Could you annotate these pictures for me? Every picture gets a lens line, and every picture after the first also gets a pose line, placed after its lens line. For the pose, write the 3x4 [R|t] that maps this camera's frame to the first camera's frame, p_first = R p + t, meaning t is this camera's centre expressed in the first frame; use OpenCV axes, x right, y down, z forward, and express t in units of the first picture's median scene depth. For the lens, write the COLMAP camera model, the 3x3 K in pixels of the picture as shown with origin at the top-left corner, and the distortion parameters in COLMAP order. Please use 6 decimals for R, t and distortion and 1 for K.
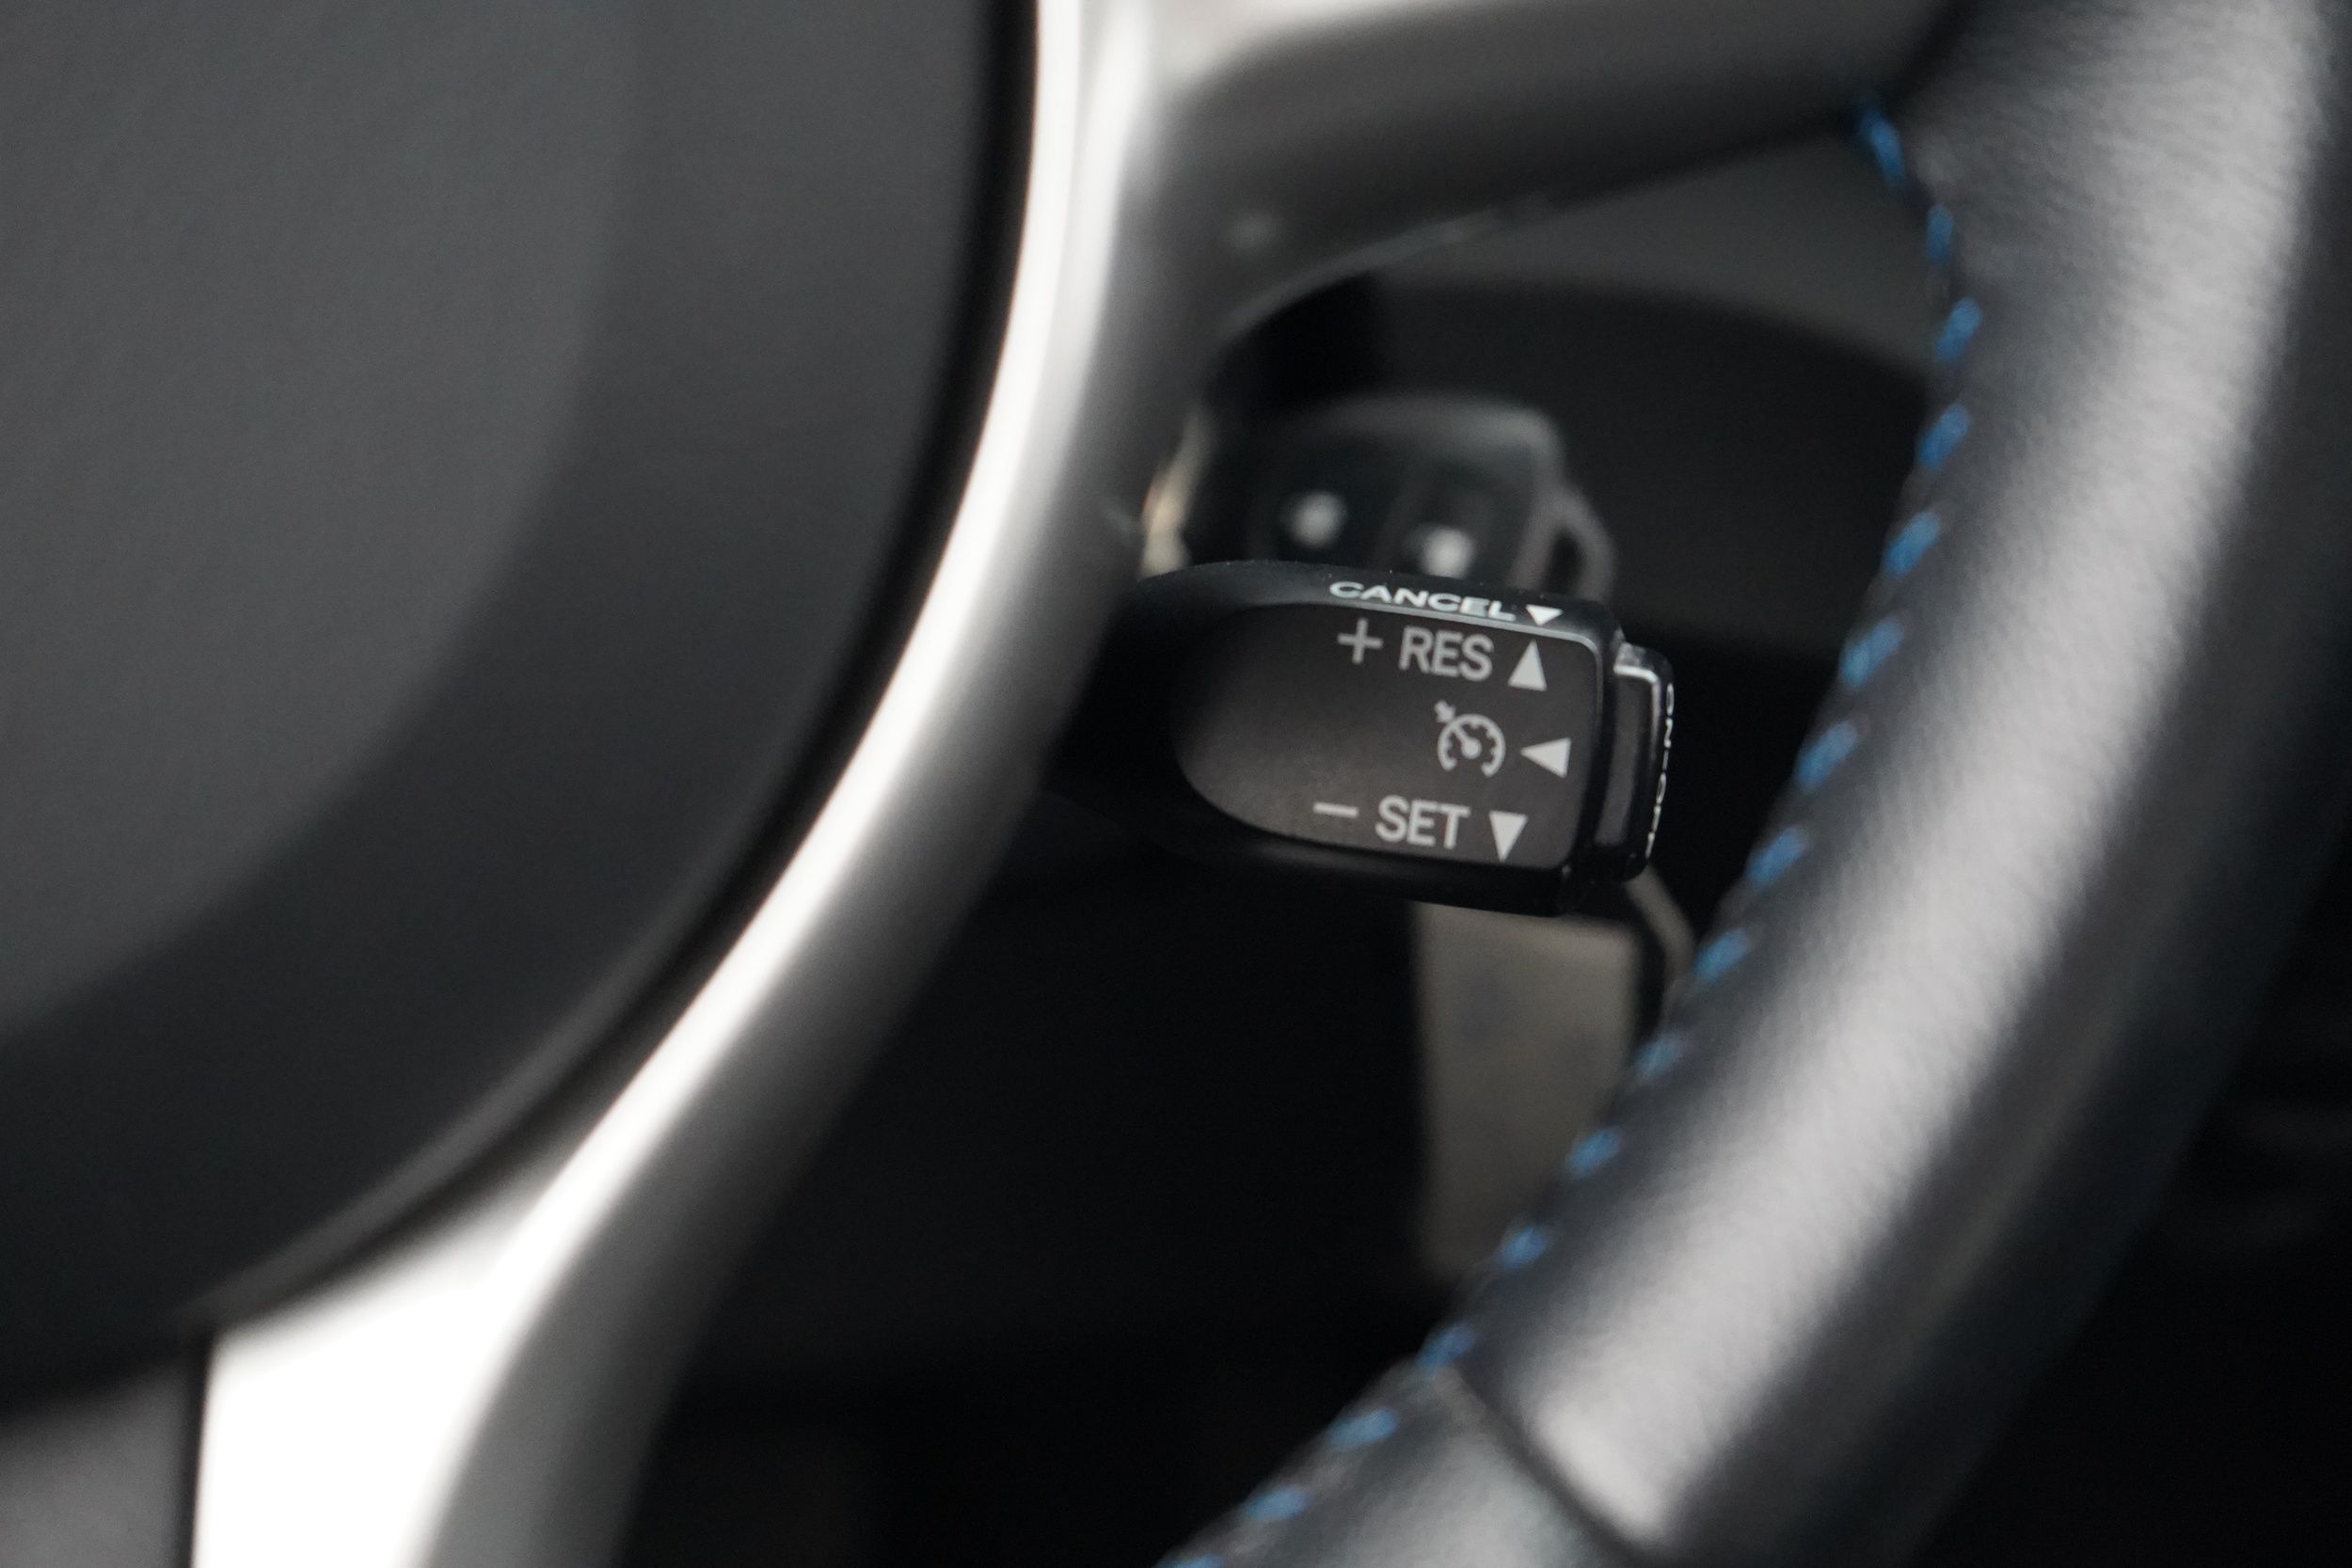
lens RADIAL K [[3520.8, 0, 1176.1], [0, 3520.8, 784.4], [0, 0, 1]] dist [0.001447, 0.000000]
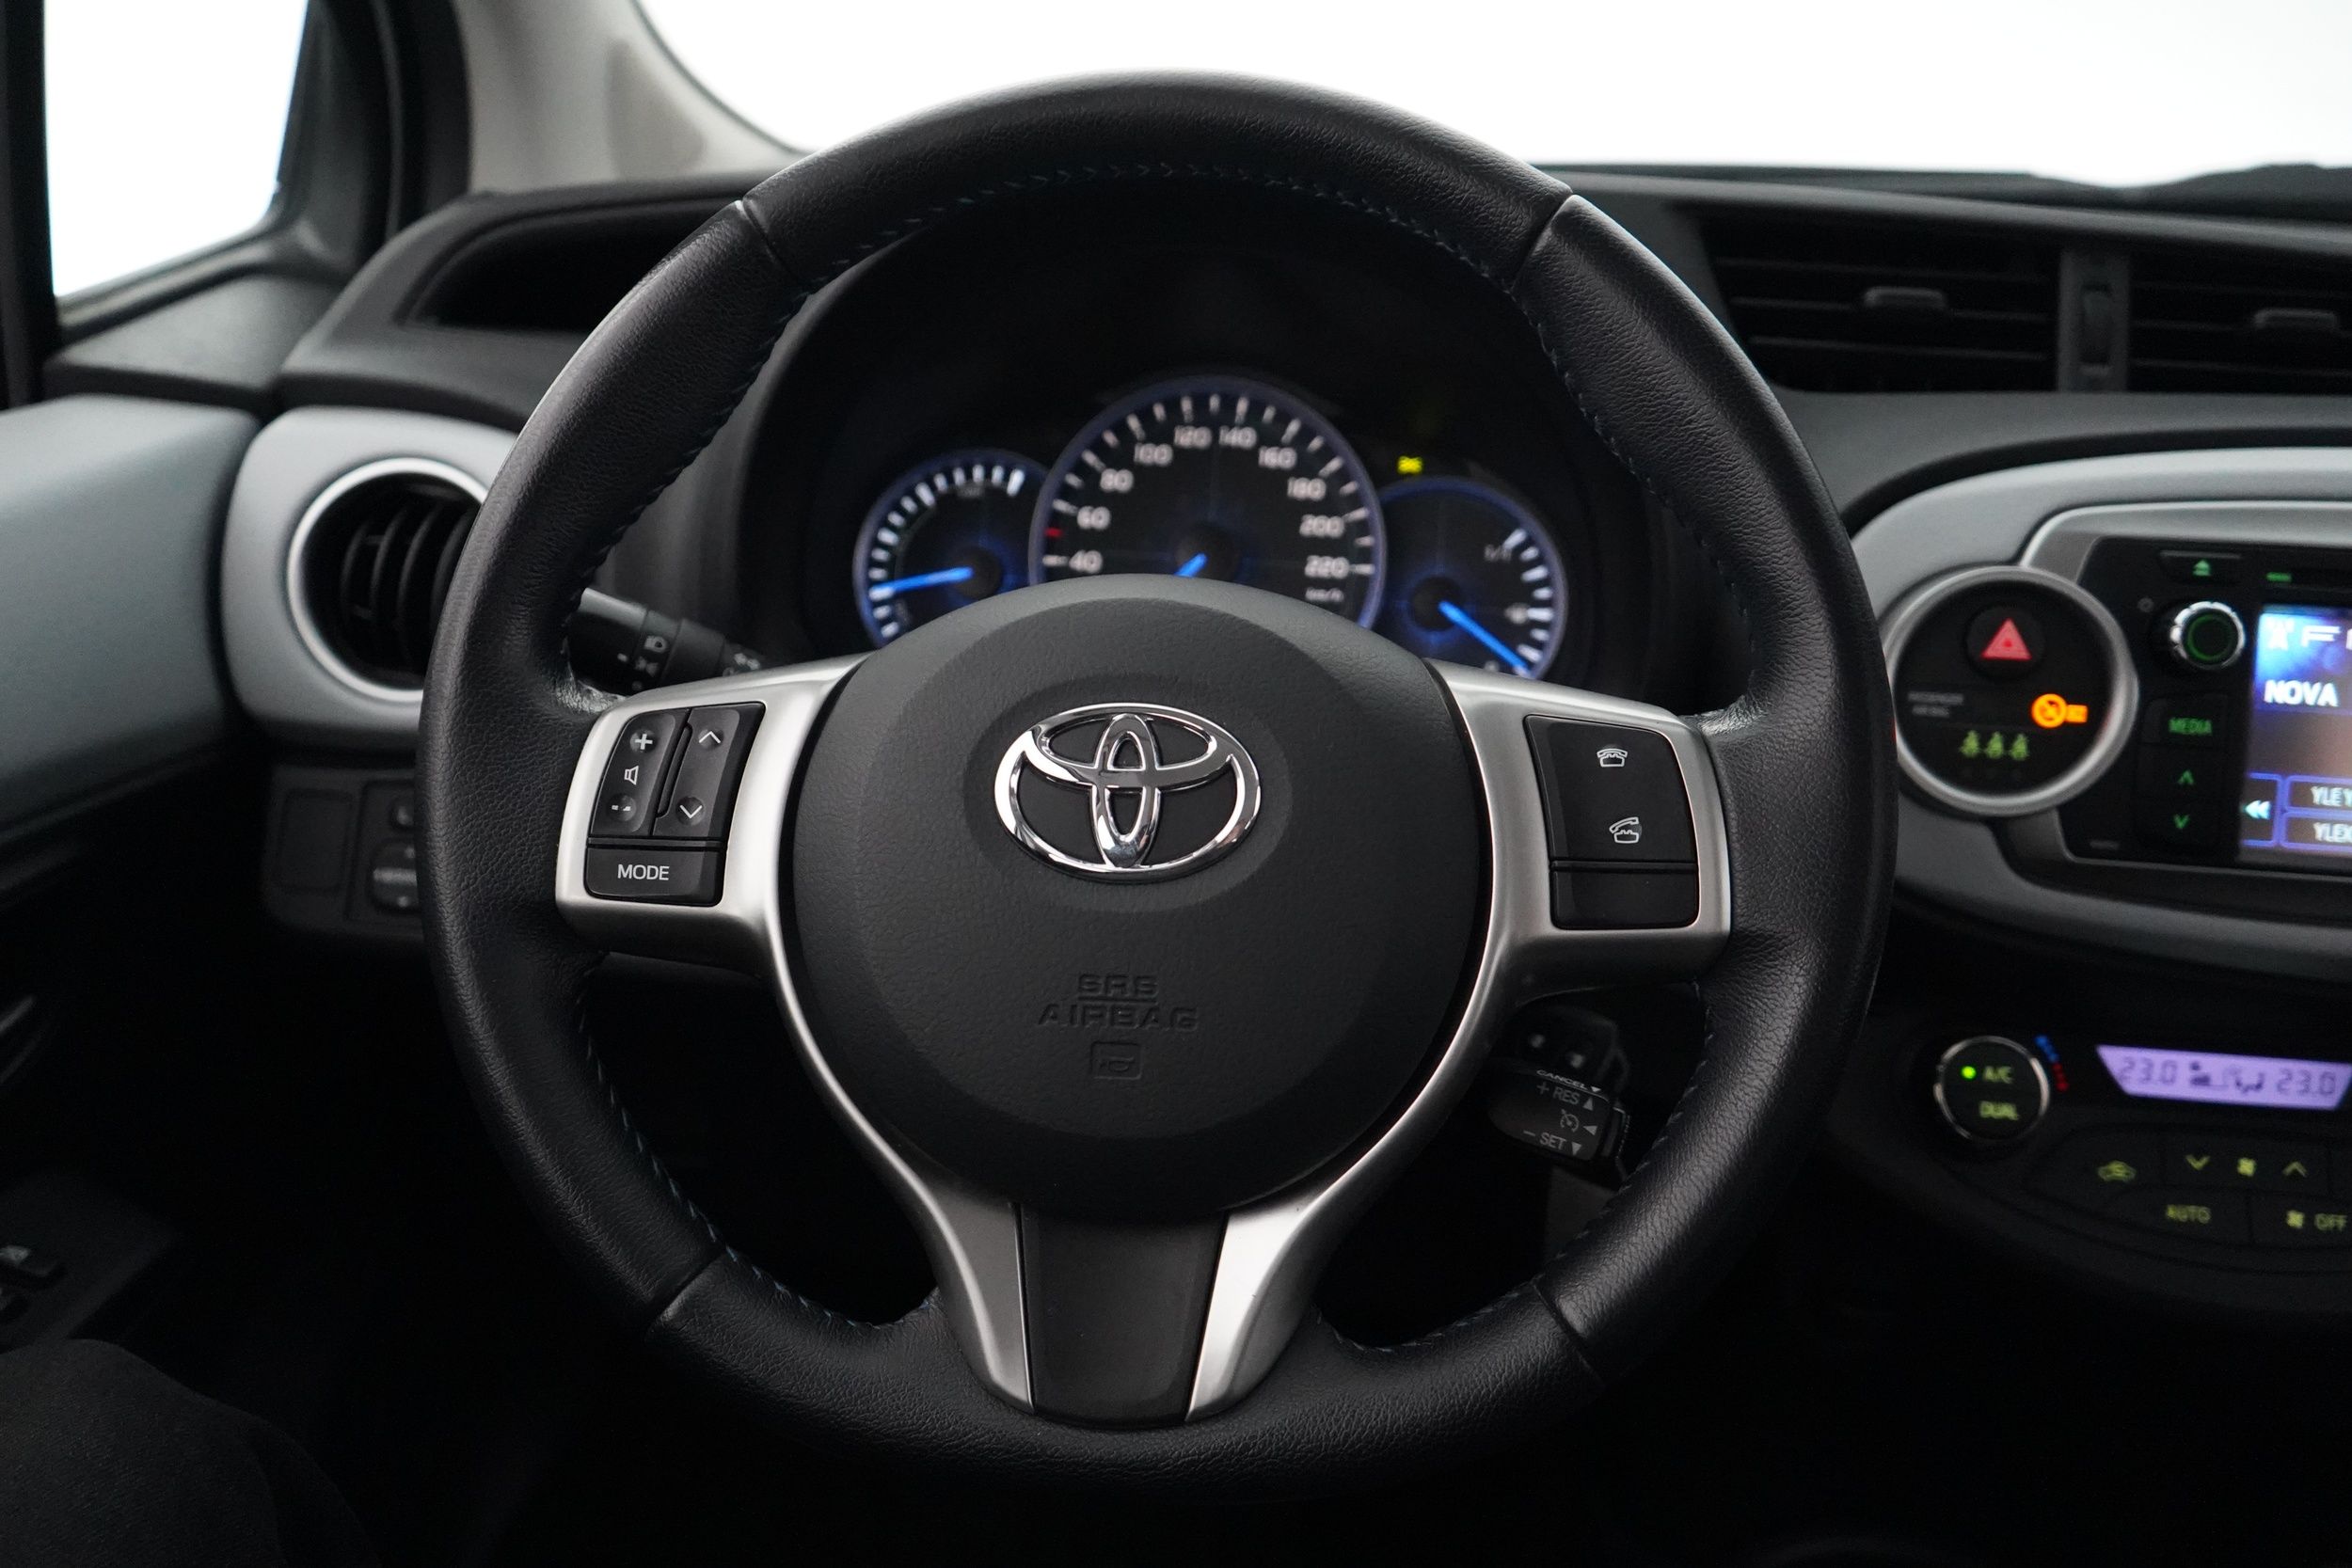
lens RADIAL K [[1882.6, 0, 1176.9], [0, 1882.6, 779.0], [0, 0, 1]] dist [0.003415, -0.000292]
pose [[0.974121, 0.151814, -0.167453, -0.038666], [-0.176537, 0.973670, -0.144228, -0.004203], [0.141148, 0.170057, 0.975273, -0.999082]]
